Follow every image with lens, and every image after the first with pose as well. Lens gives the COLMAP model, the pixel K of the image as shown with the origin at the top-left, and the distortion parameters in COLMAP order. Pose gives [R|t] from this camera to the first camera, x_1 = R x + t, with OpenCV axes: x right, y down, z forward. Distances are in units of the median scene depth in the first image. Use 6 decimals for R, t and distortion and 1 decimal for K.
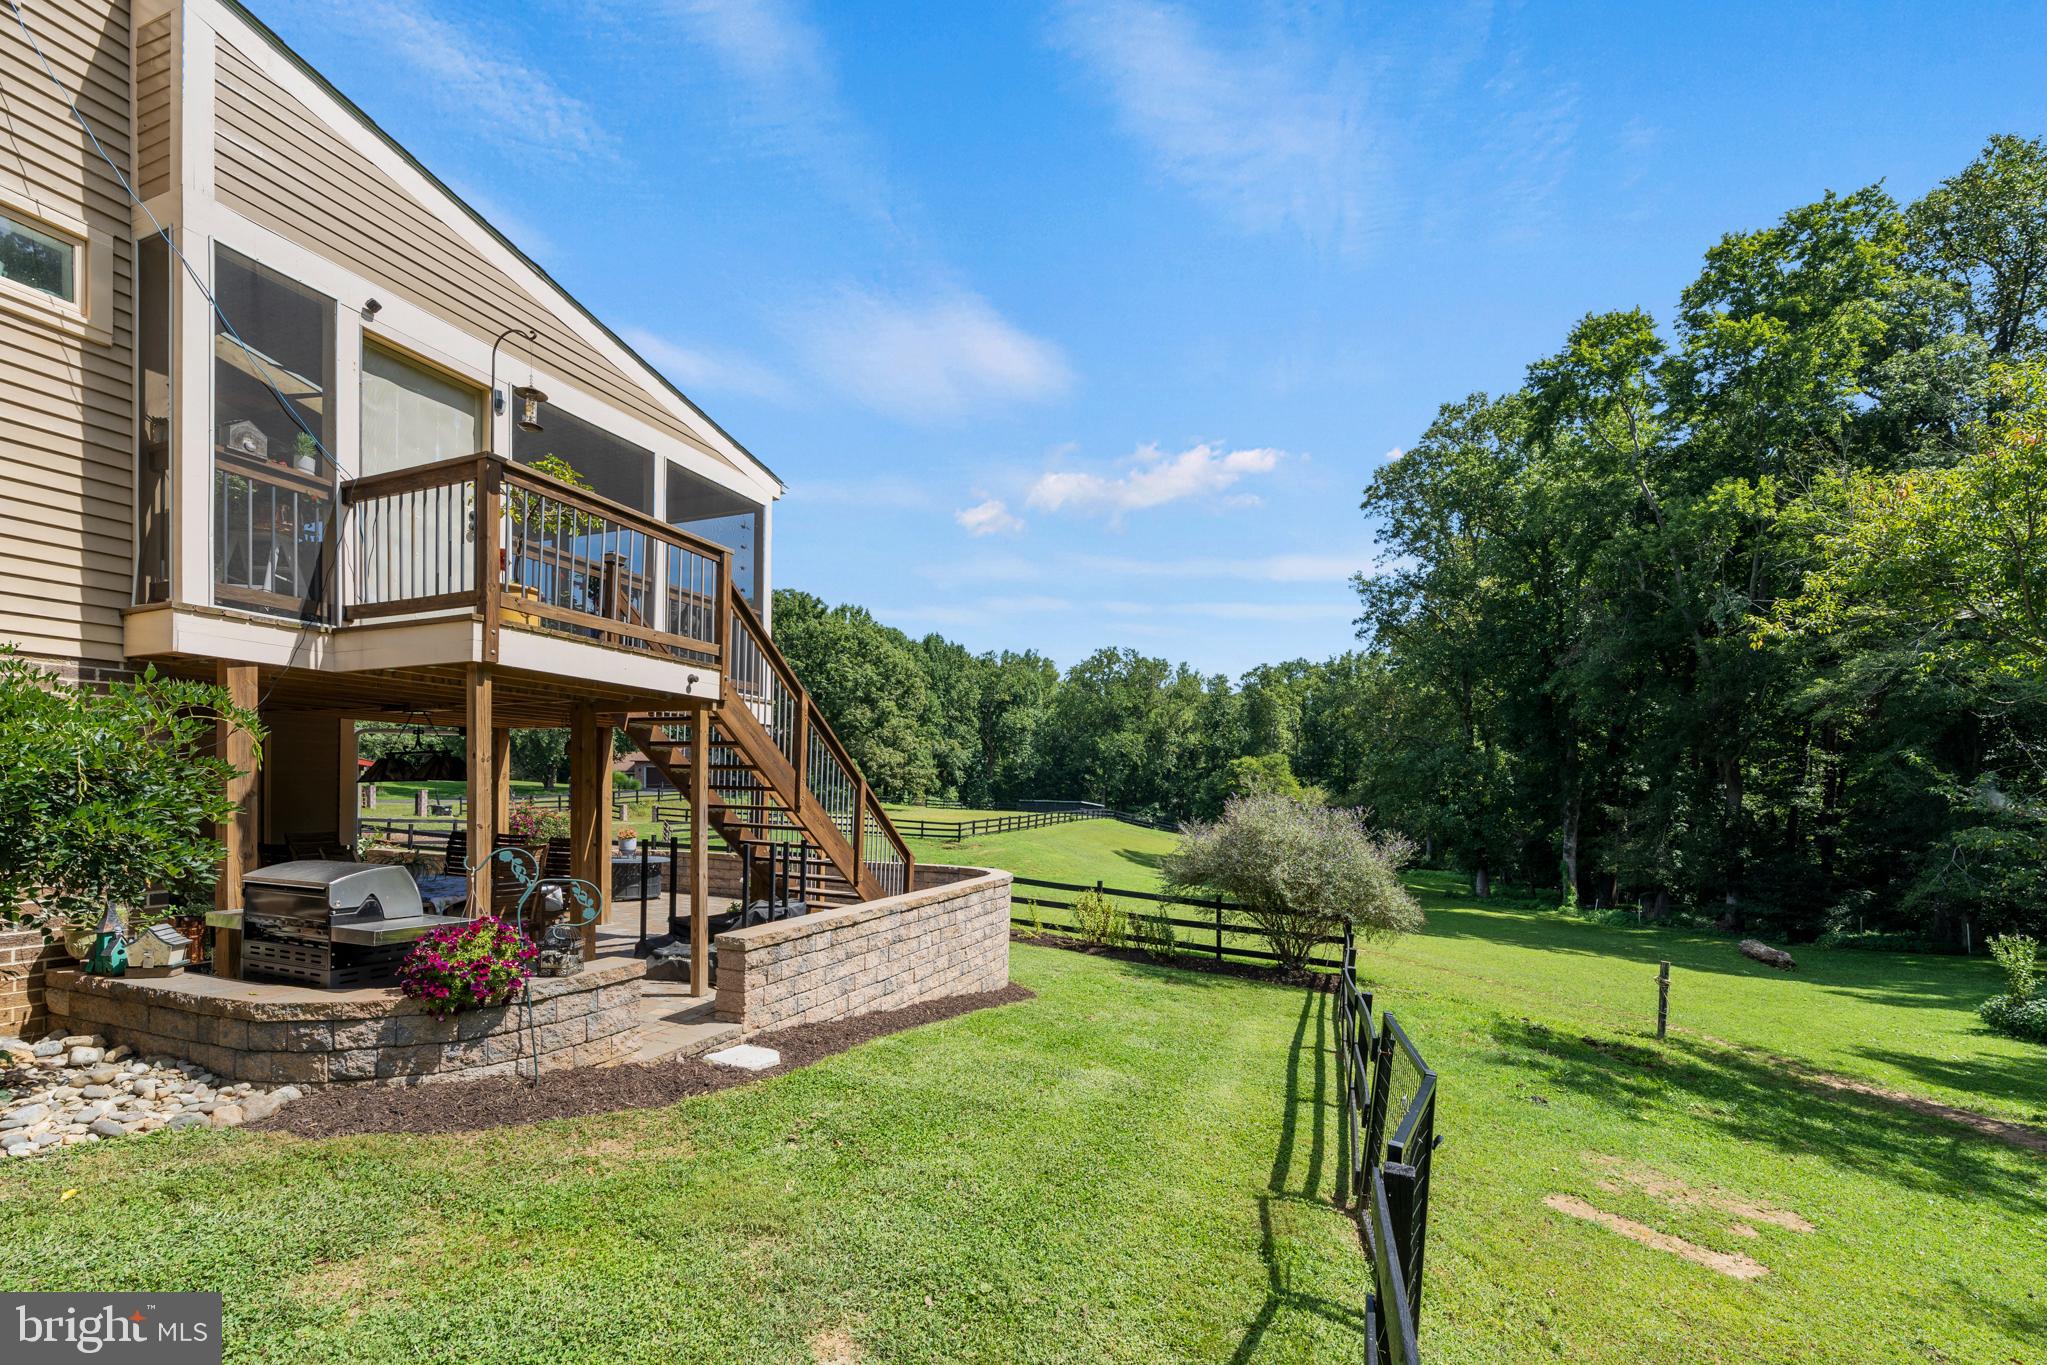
lens RADIAL K [[835.2, 0, 1029.9], [0, 835.2, 705.6], [0, 0, 1]] dist [-0.002984, -0.000091]
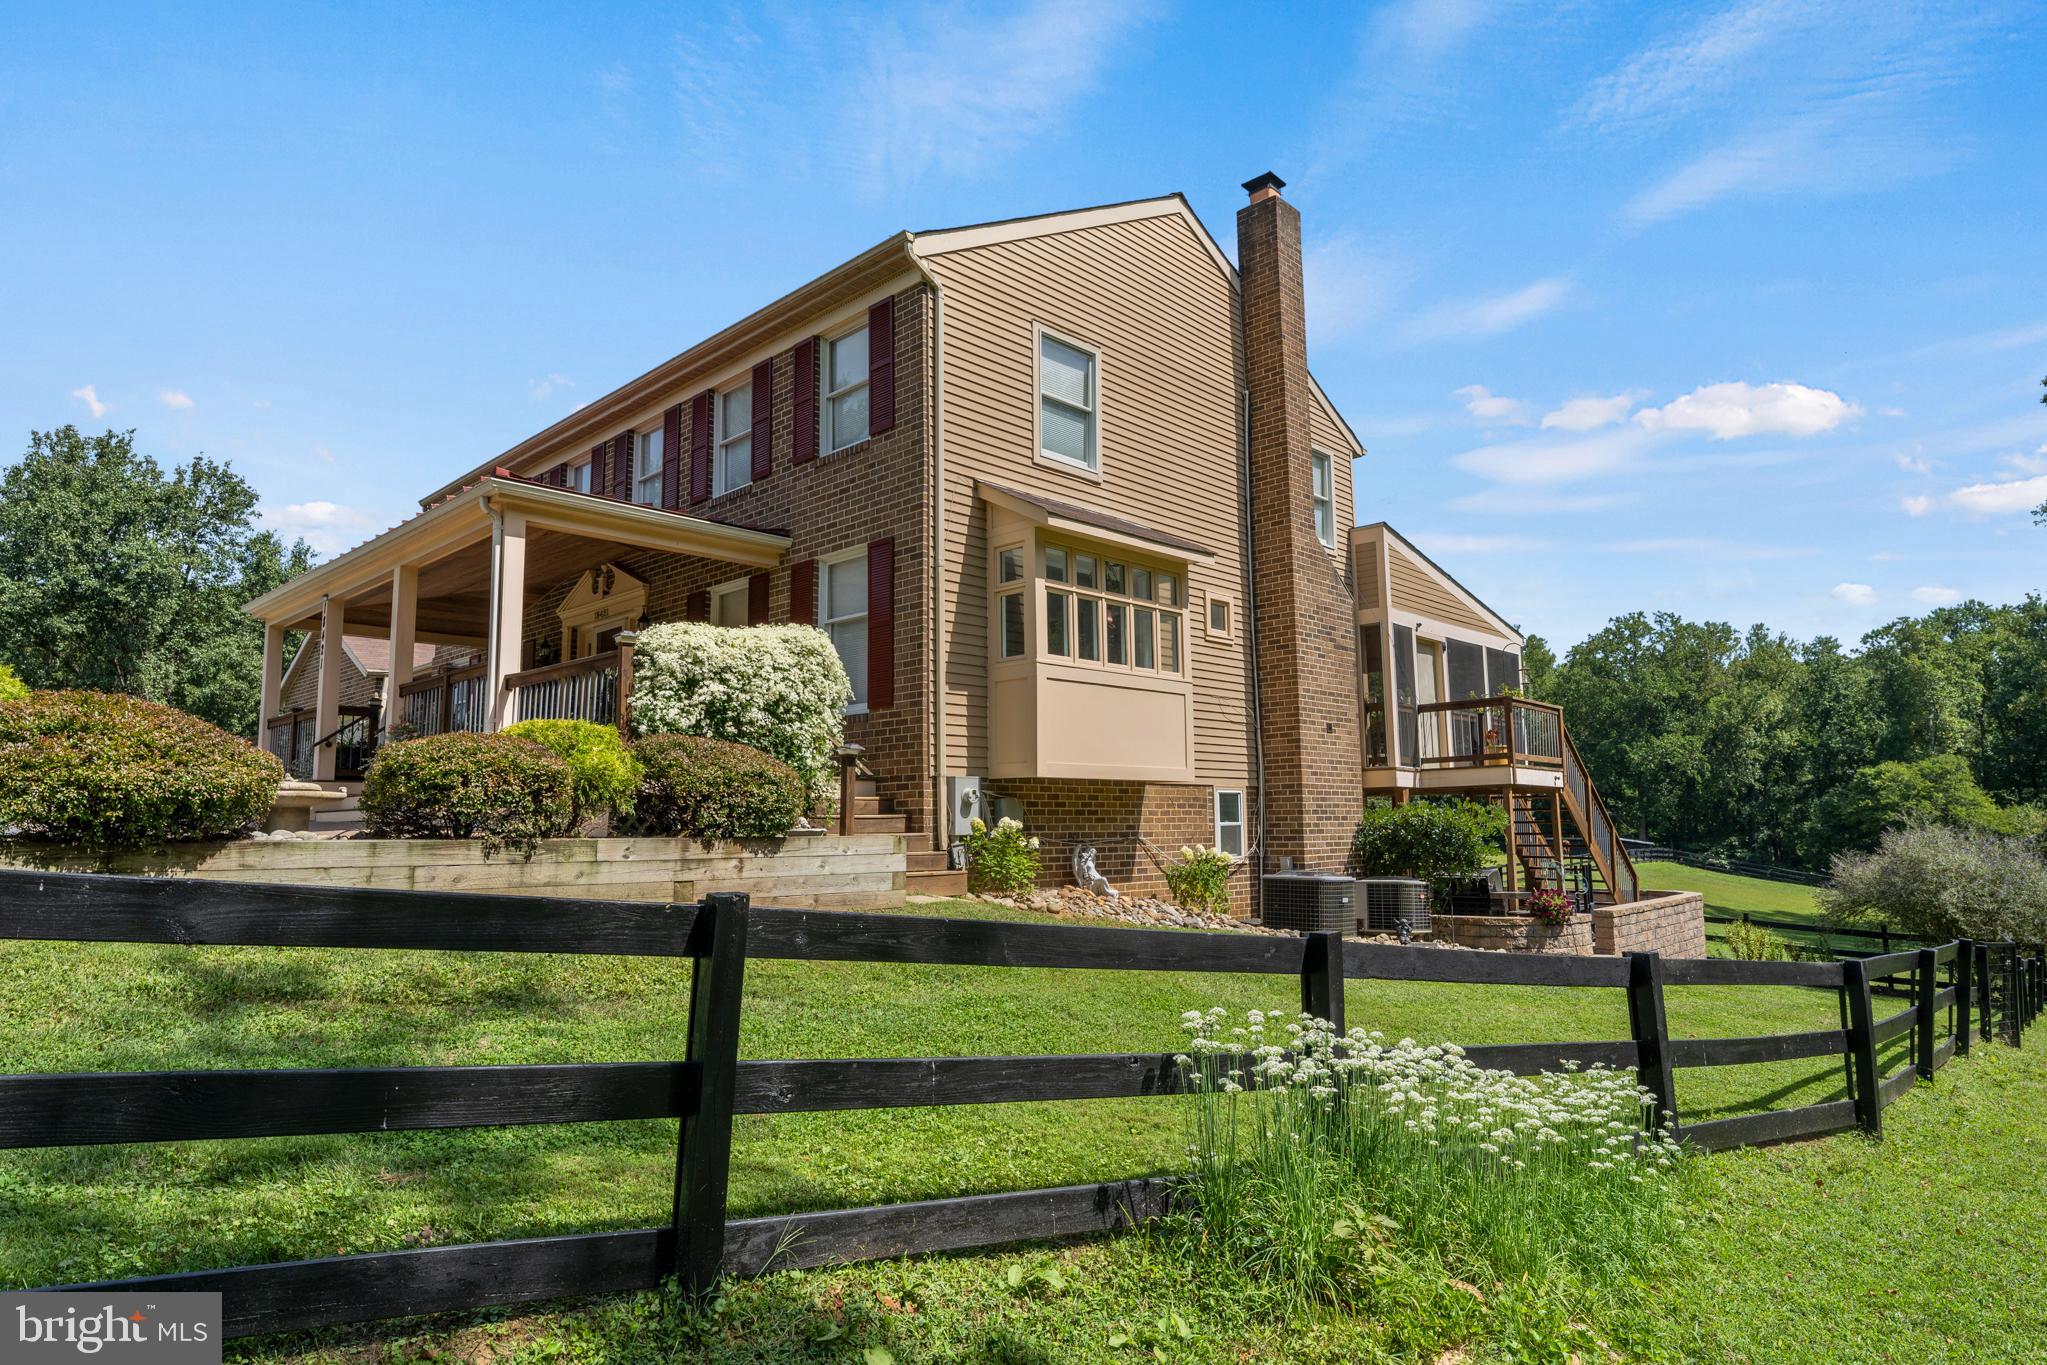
lens RADIAL K [[1152.4, 0, 1030.2], [0, 1152.4, 630.3], [0, 0, 1]] dist [0.002963, -0.001068]
pose [[0.926865, -0.090346, -0.364360, -0.020007], [0.064550, 0.994507, -0.082393, -0.008738], [0.369802, 0.052848, 0.927606, -0.073972]]
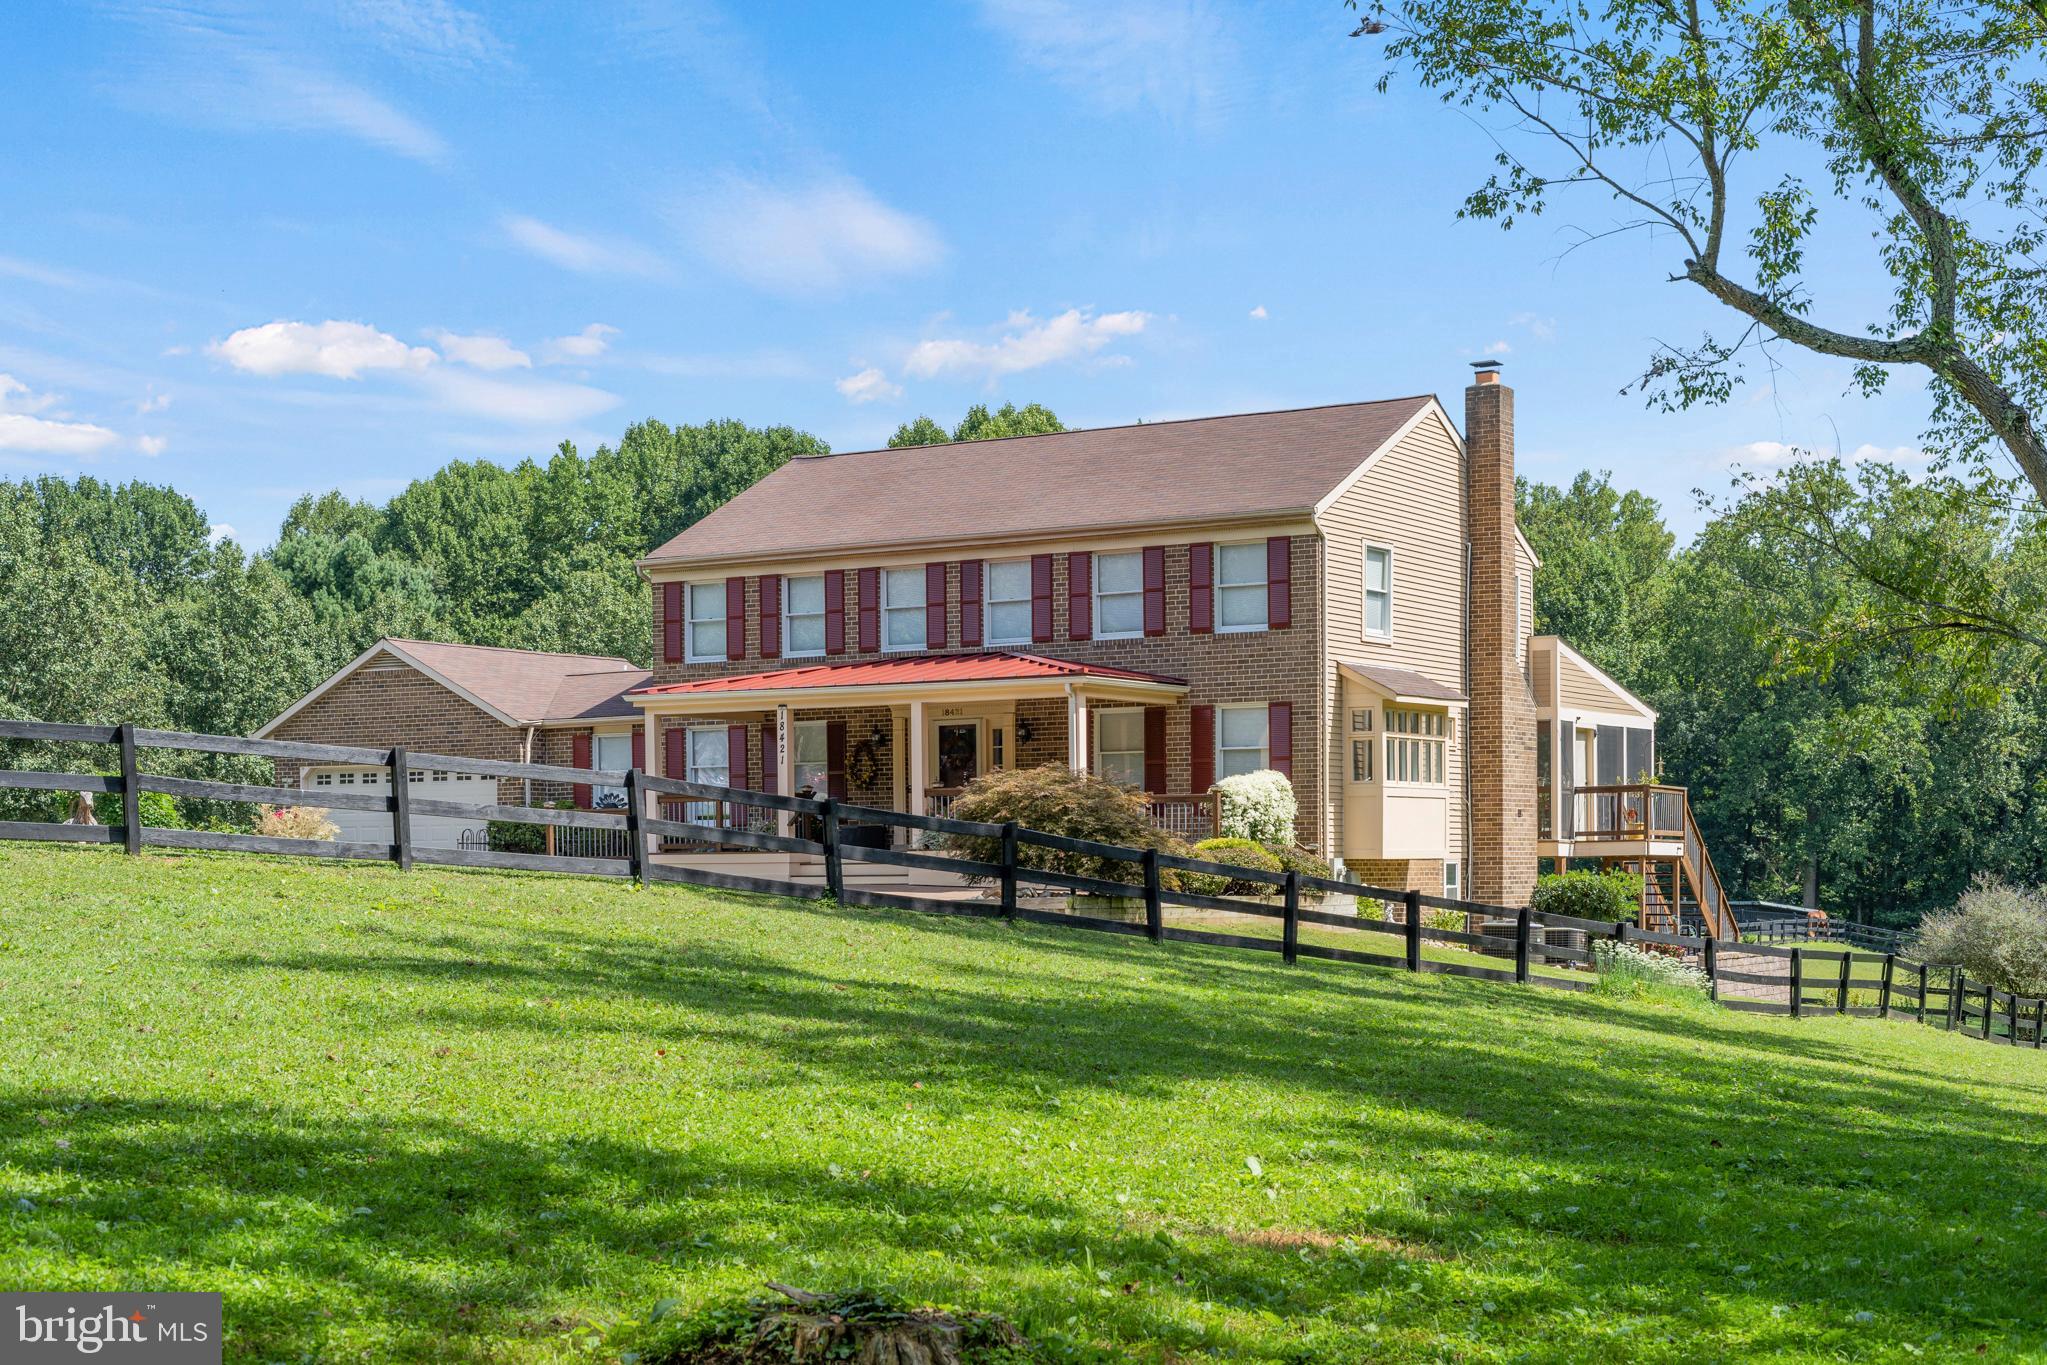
lens RADIAL K [[2962.1, 0, 1023.0], [0, 2962.1, 688.8], [0, 0, 1]] dist [-0.109528, 0.000000]
pose [[0.985369, -0.033112, -0.167188, -0.030675], [0.039433, 0.998622, 0.034631, -0.031057], [0.165811, -0.040717, 0.985317, -0.274953]]
